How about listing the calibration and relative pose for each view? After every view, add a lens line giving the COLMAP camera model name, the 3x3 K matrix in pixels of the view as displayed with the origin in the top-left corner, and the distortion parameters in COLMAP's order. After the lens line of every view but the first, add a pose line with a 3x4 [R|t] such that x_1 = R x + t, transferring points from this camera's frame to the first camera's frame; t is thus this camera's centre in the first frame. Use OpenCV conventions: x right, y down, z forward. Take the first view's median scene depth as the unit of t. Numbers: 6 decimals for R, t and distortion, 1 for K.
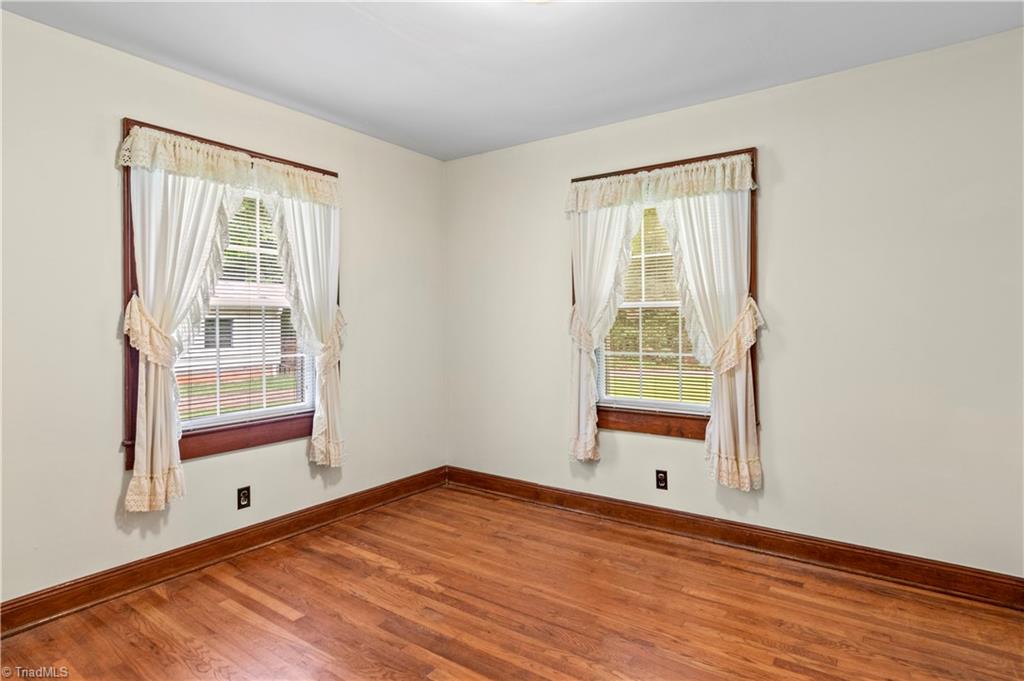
lens RADIAL K [[554.2, 0, 514.4], [0, 554.2, 334.3], [0, 0, 1]] dist [0.007516, -0.006914]
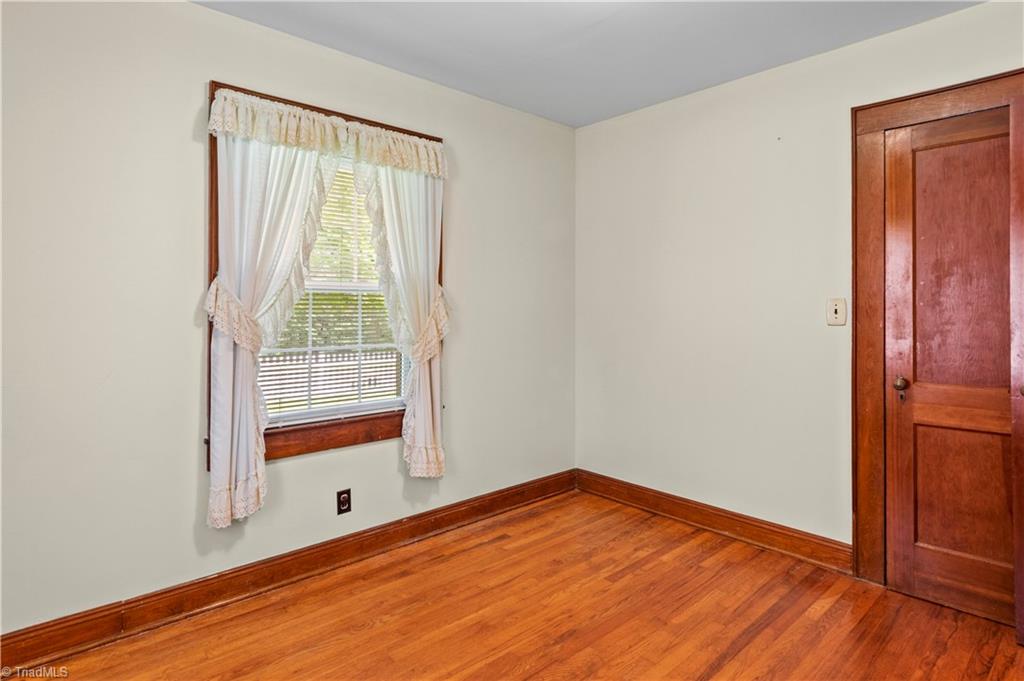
lens RADIAL K [[554.2, 0, 544.0], [0, 554.2, 314.5], [0, 0, 1]] dist [0.007516, -0.006914]
pose [[0.182562, -0.001202, 0.983194, -0.506901], [0.019273, 0.999811, -0.002356, -0.004733], [-0.983005, 0.019379, 0.182551, 0.587090]]
